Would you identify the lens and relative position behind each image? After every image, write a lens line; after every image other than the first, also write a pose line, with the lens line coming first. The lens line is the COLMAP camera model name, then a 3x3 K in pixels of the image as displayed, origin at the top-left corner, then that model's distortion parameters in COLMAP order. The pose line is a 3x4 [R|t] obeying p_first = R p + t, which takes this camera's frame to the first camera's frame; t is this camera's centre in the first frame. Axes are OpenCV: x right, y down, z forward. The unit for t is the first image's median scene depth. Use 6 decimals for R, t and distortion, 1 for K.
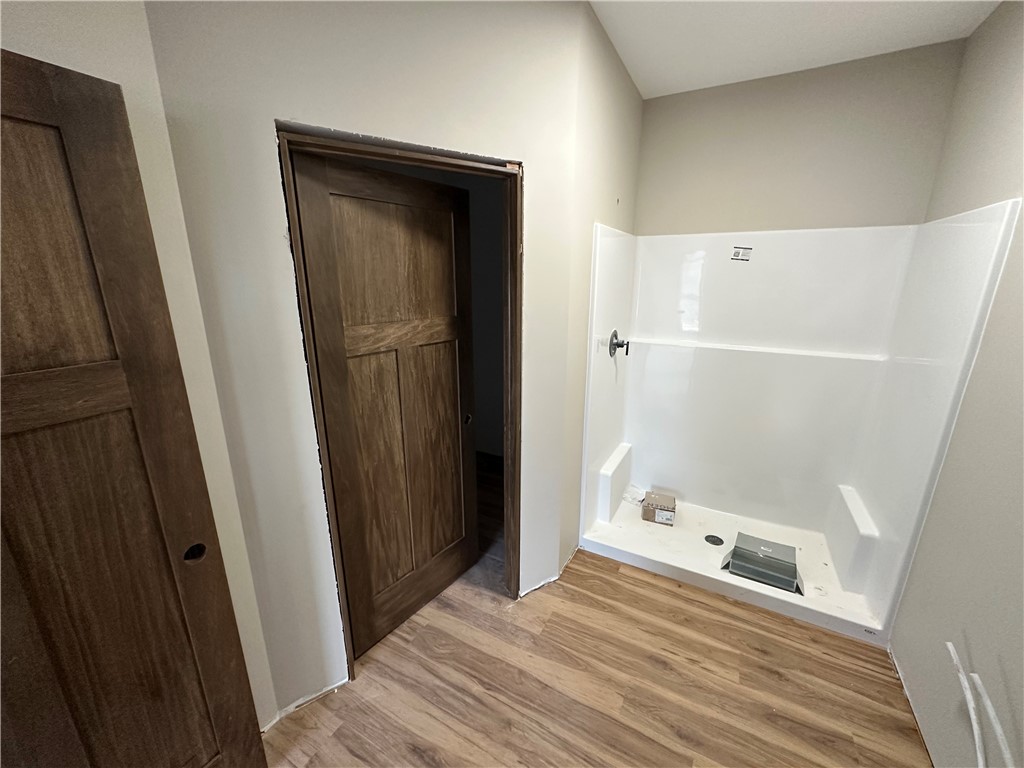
lens RADIAL K [[407.9, 0, 510.3], [0, 407.9, 385.7], [0, 0, 1]] dist [-0.015102, 0.000439]
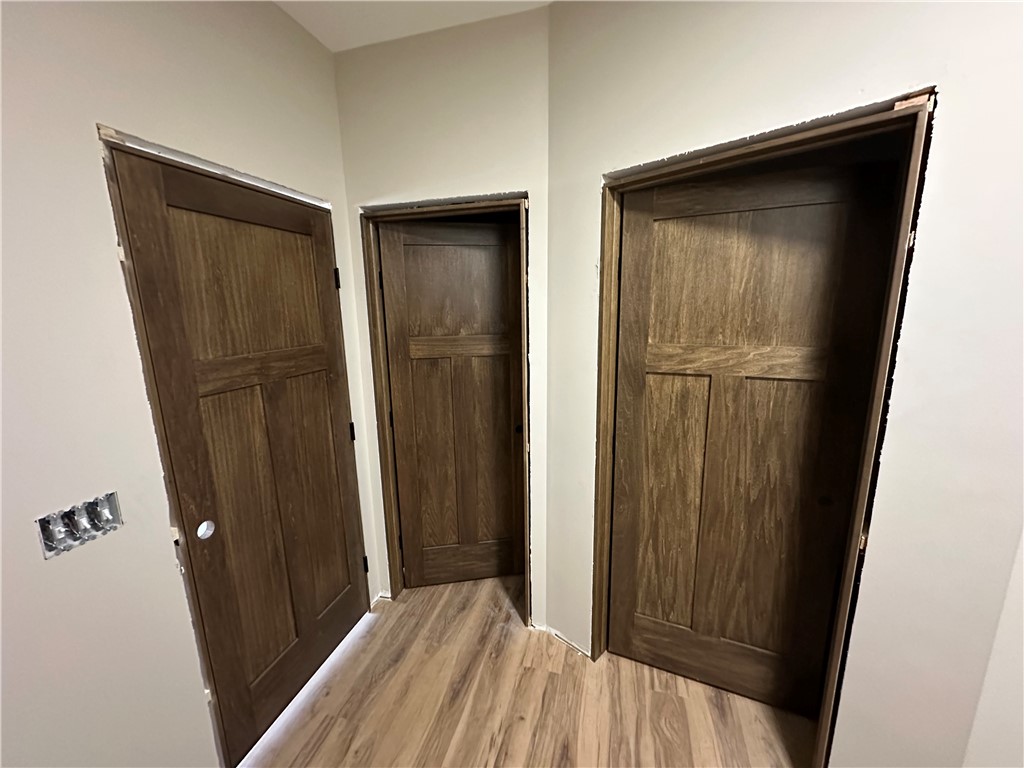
lens RADIAL K [[407.9, 0, 509.5], [0, 407.9, 384.5], [0, 0, 1]] dist [-0.015102, 0.000439]
pose [[0.211891, 0.180554, -0.960470, 0.483693], [-0.233257, 0.963726, 0.129707, -0.083079], [0.949049, 0.196553, 0.246320, 0.369372]]
